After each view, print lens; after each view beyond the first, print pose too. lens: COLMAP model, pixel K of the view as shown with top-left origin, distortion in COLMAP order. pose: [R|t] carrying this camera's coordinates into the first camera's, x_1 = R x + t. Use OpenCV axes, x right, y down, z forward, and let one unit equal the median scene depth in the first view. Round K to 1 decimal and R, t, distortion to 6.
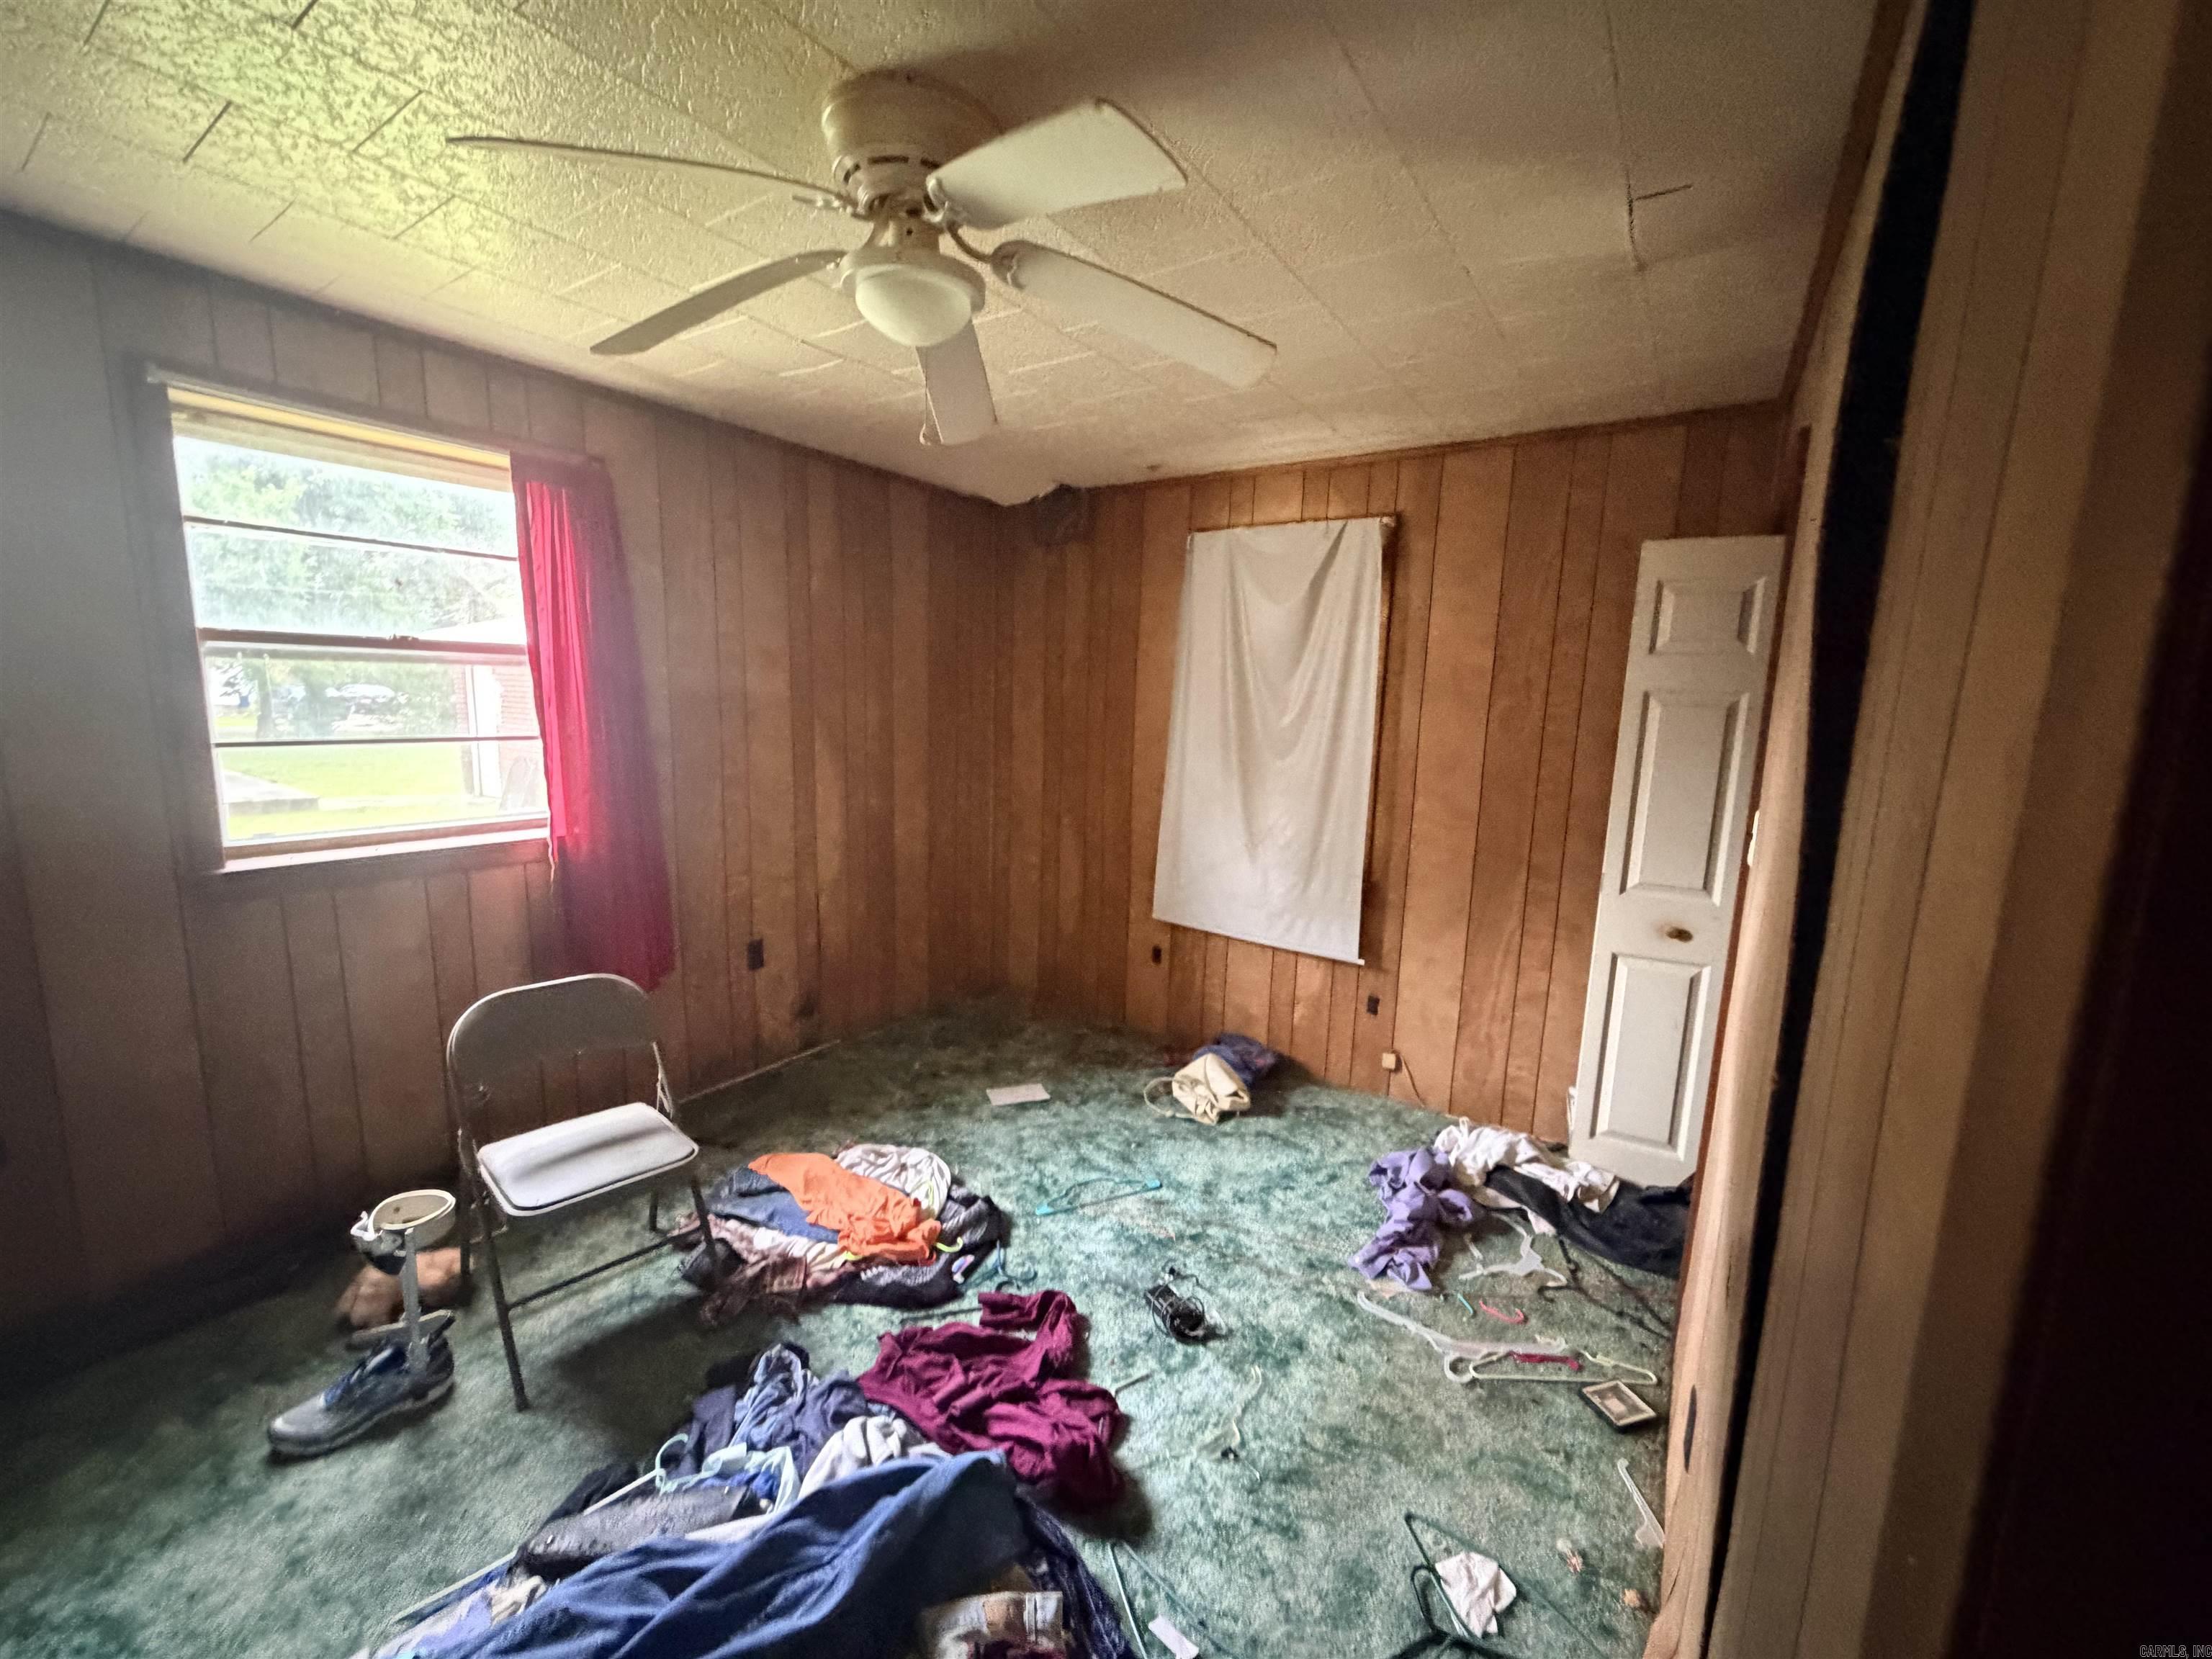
lens RADIAL K [[880.9, 0, 1099.5], [0, 880.9, 832.2], [0, 0, 1]] dist [-0.000131, 0.000755]
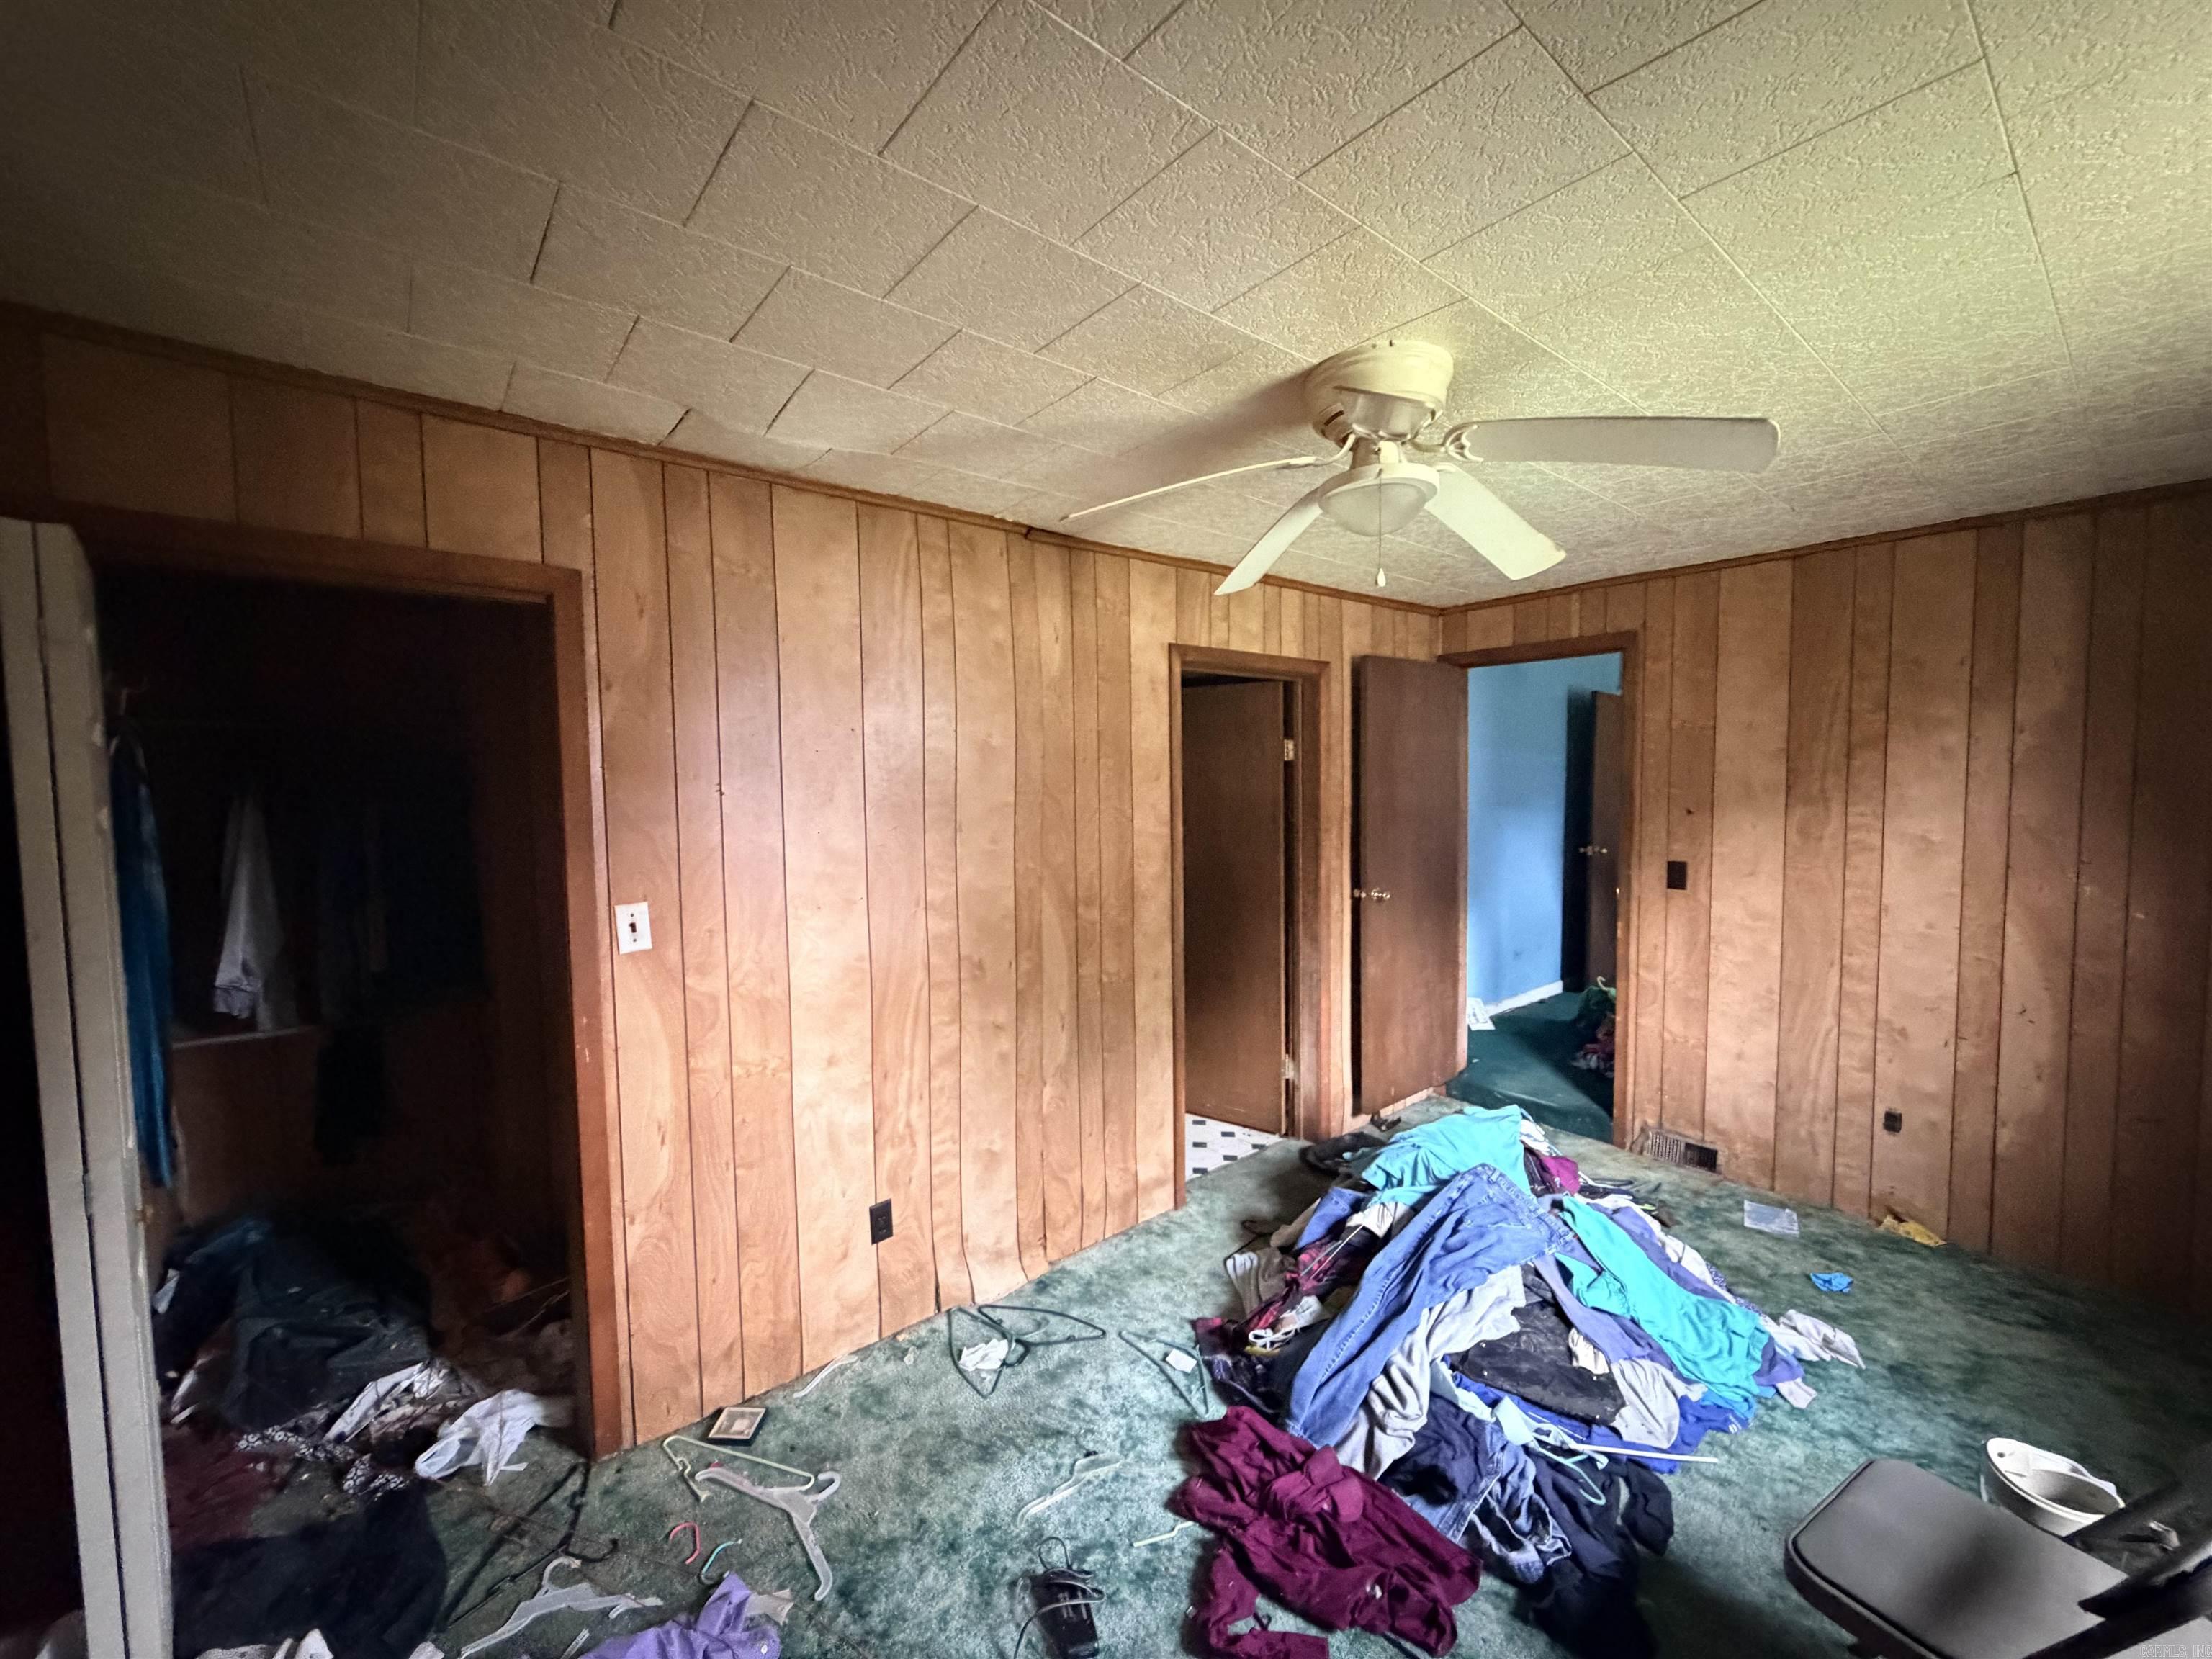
lens RADIAL K [[880.9, 0, 1099.5], [0, 880.9, 832.2], [0, 0, 1]] dist [-0.000131, 0.000755]
pose [[-0.958938, -0.037039, 0.281188, -0.152848], [0.025515, 0.976149, 0.215598, -0.334835], [-0.282467, 0.213920, -0.935121, 1.806479]]
